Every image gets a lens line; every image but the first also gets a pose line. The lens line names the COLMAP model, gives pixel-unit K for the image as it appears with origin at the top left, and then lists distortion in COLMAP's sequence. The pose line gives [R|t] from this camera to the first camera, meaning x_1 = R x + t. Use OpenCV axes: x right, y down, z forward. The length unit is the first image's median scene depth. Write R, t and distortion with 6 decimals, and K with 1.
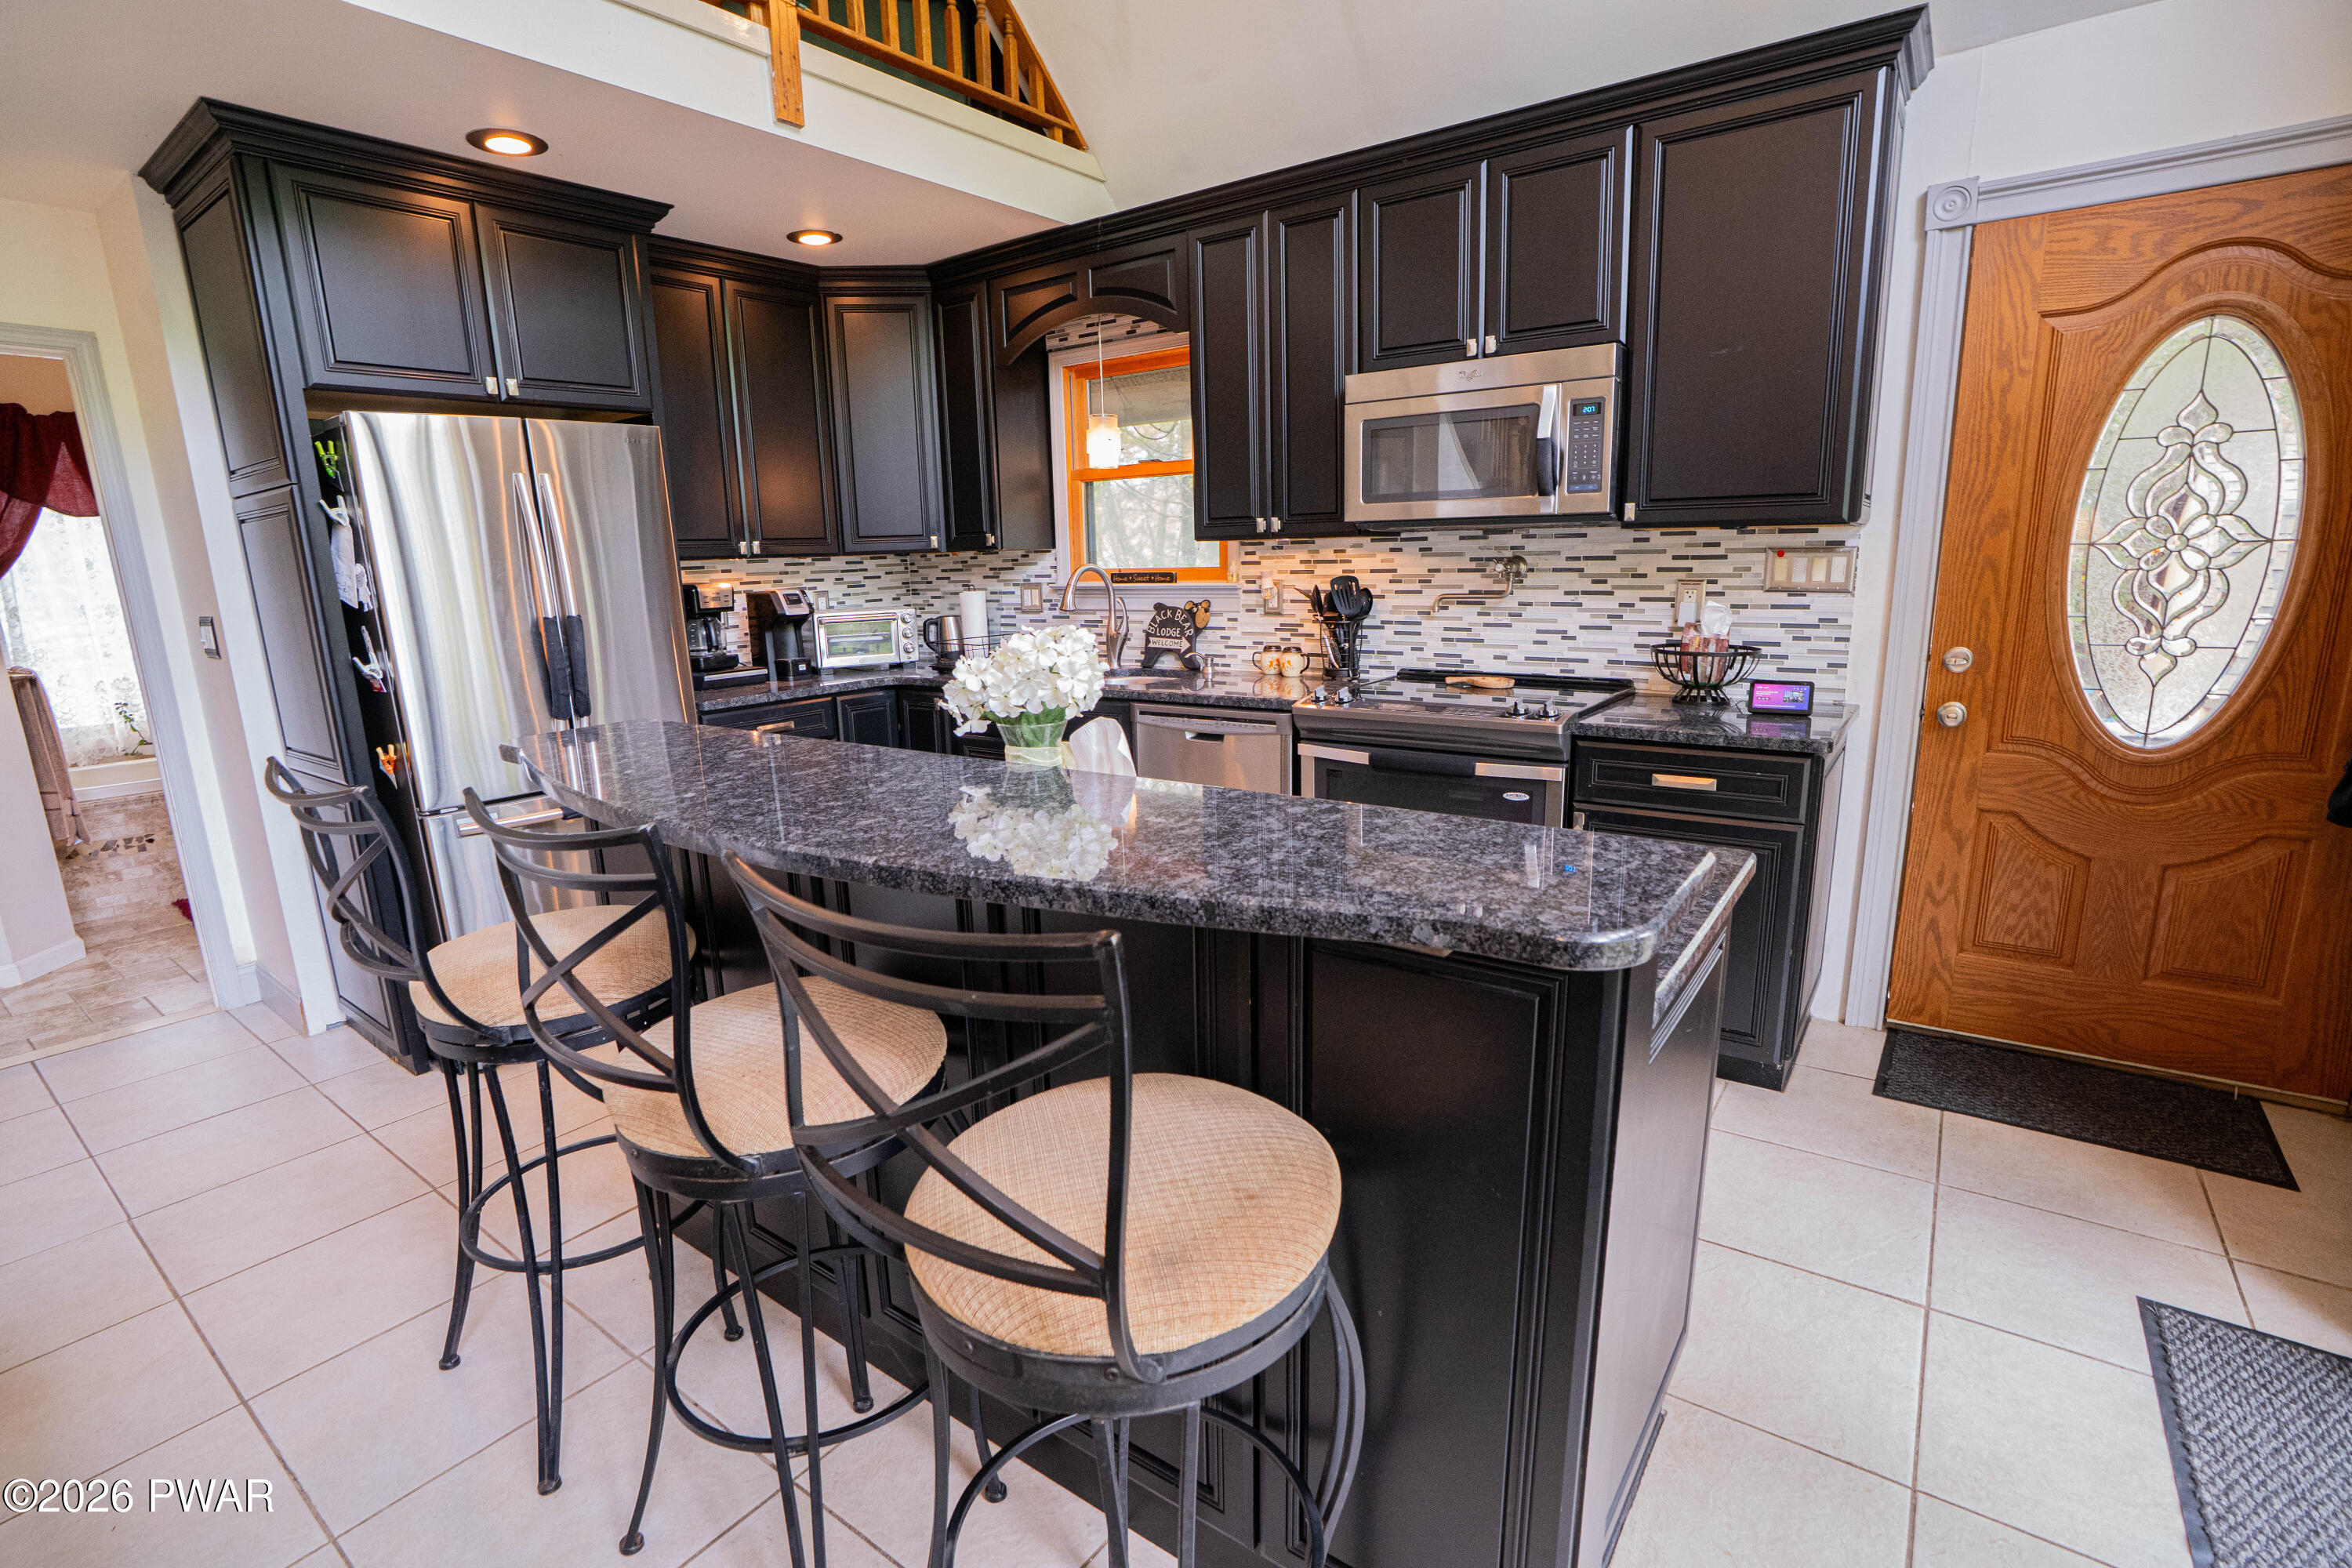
lens RADIAL K [[1087.6, 0, 1154.6], [0, 1087.6, 803.7], [0, 0, 1]] dist [-0.061755, 0.021619]
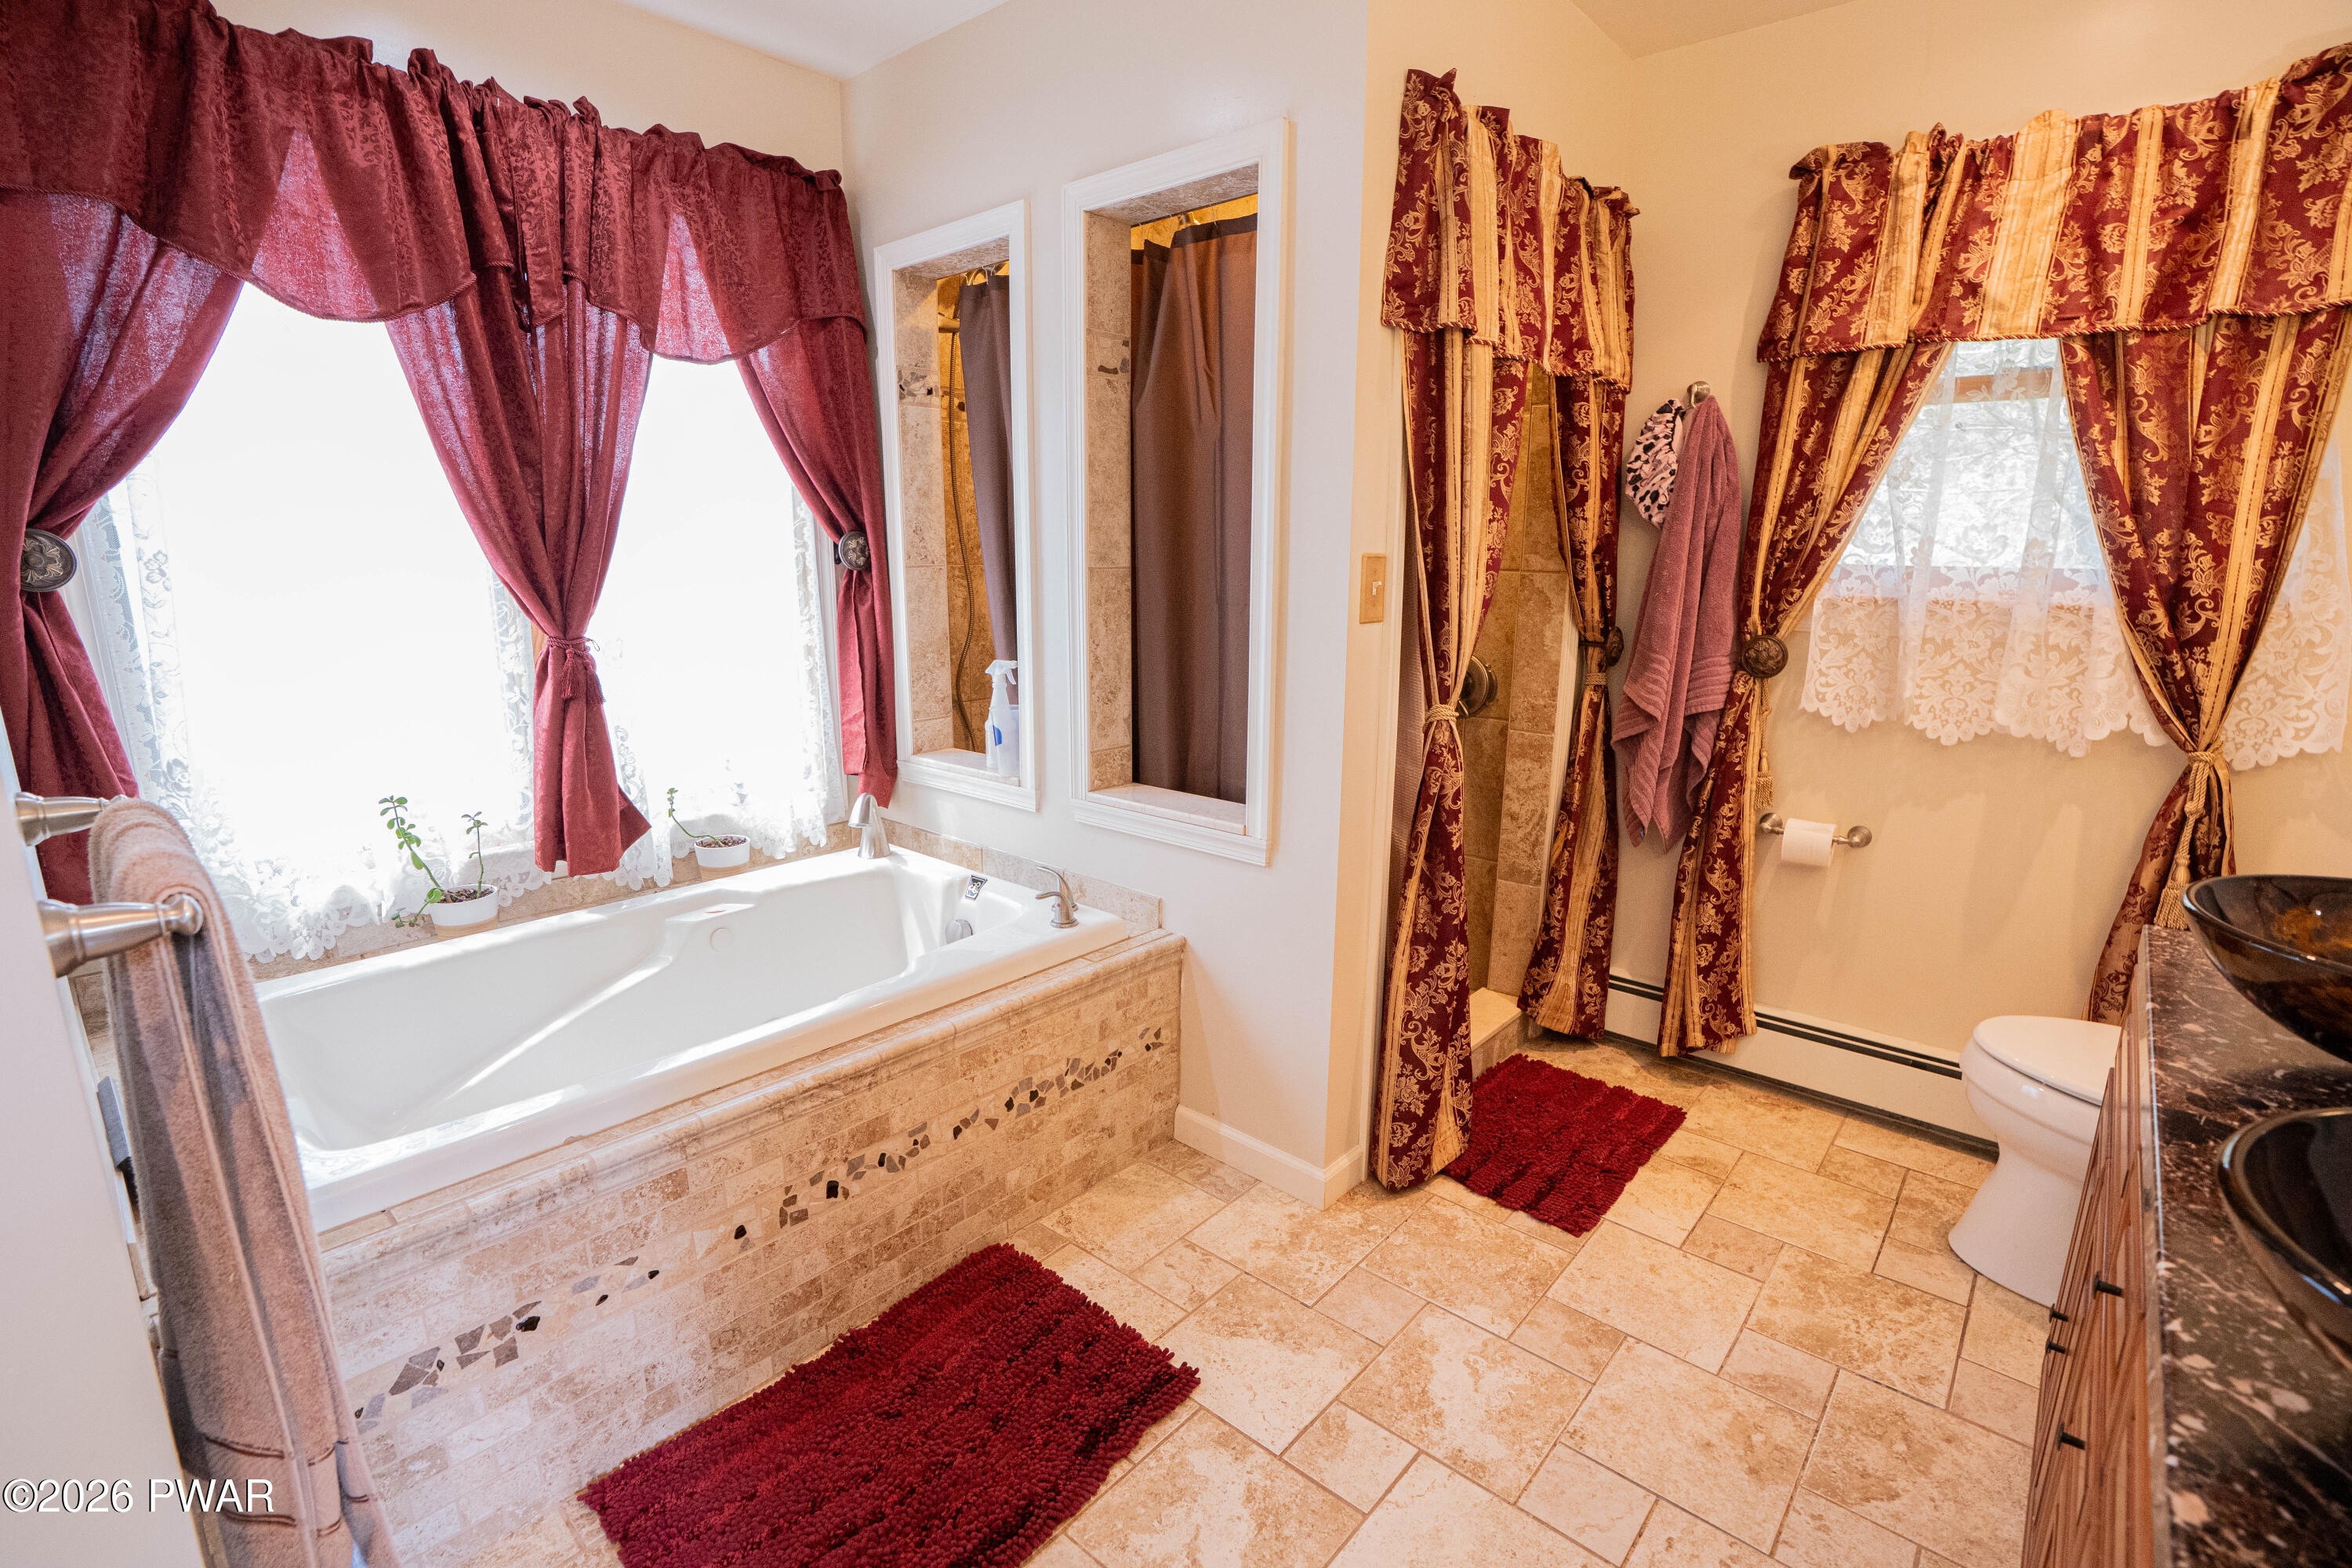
lens RADIAL K [[1087.6, 0, 1182.5], [0, 1087.6, 788.0], [0, 0, 1]] dist [-0.061755, 0.021619]
pose [[0.996579, 0.047656, -0.067524, -0.793737], [-0.047511, 0.998864, 0.003754, -0.141857], [0.067626, -0.000533, 0.997711, 0.737706]]
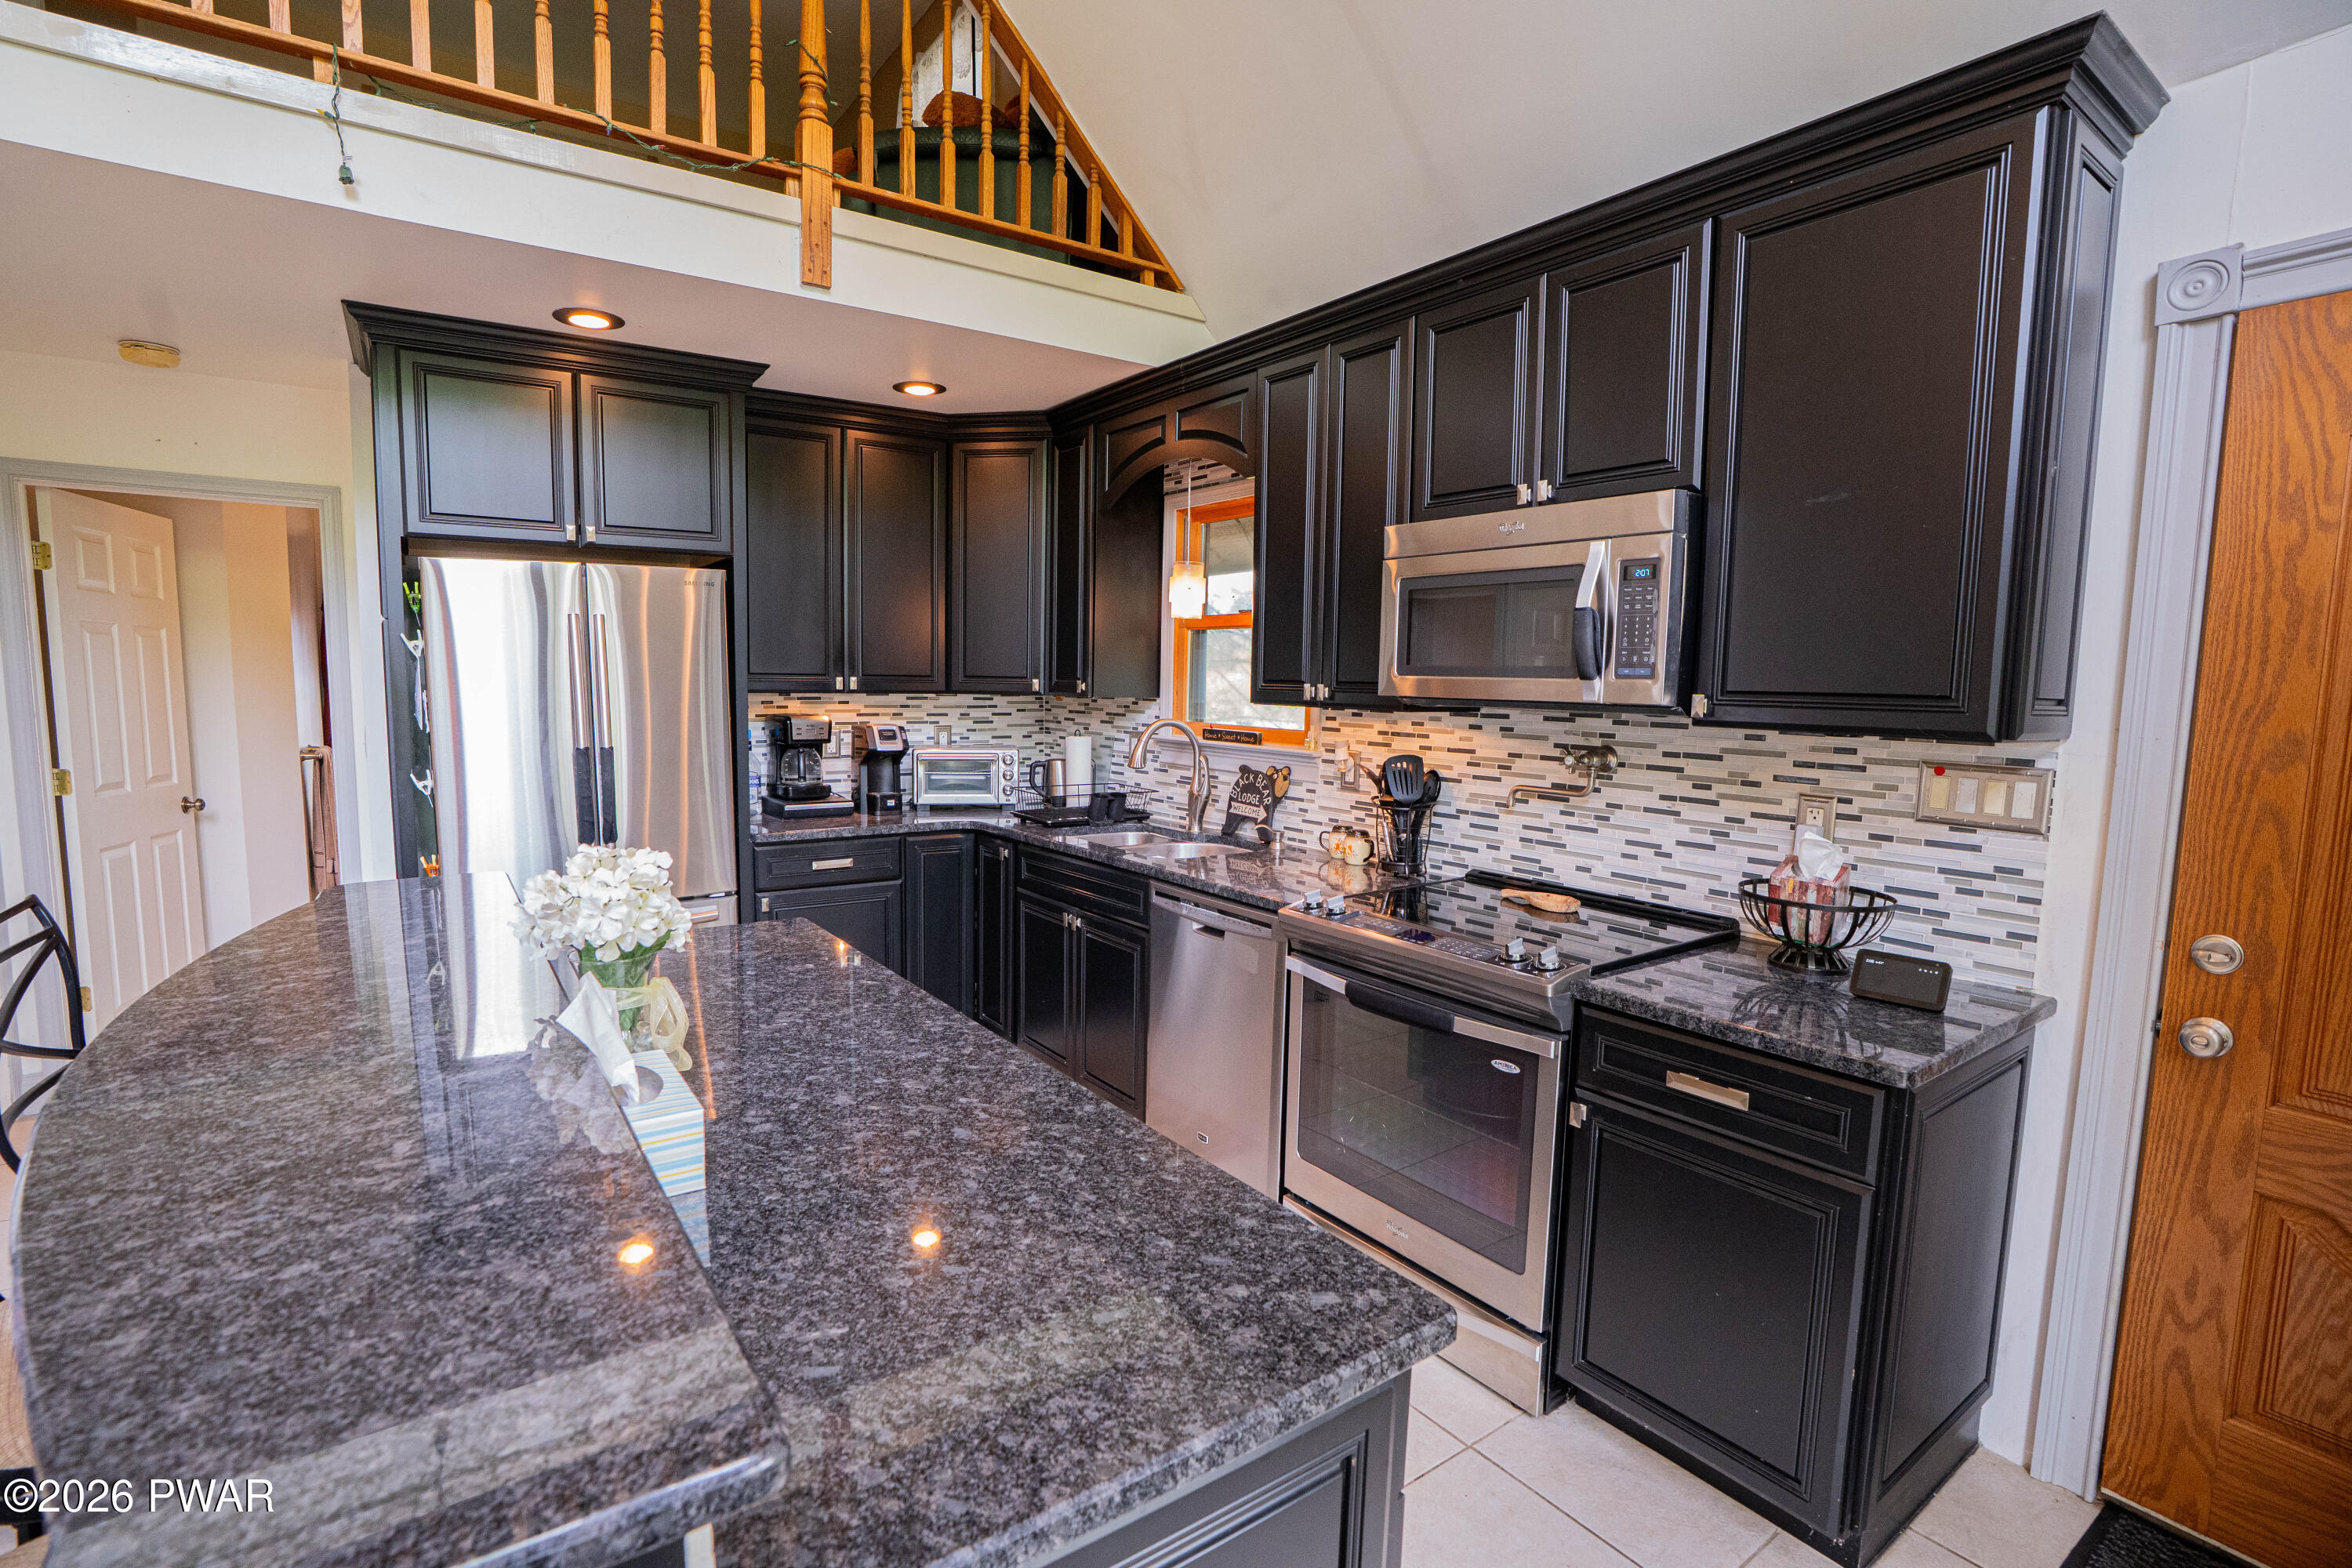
lens RADIAL K [[1087.6, 0, 1157.9], [0, 1087.6, 798.6], [0, 0, 1]] dist [-0.061755, 0.021619]
pose [[0.951371, 0.076668, -0.298356, 0.299243], [-0.109489, 0.989450, -0.094874, -0.090880], [0.287934, 0.122927, 0.949728, 0.175838]]
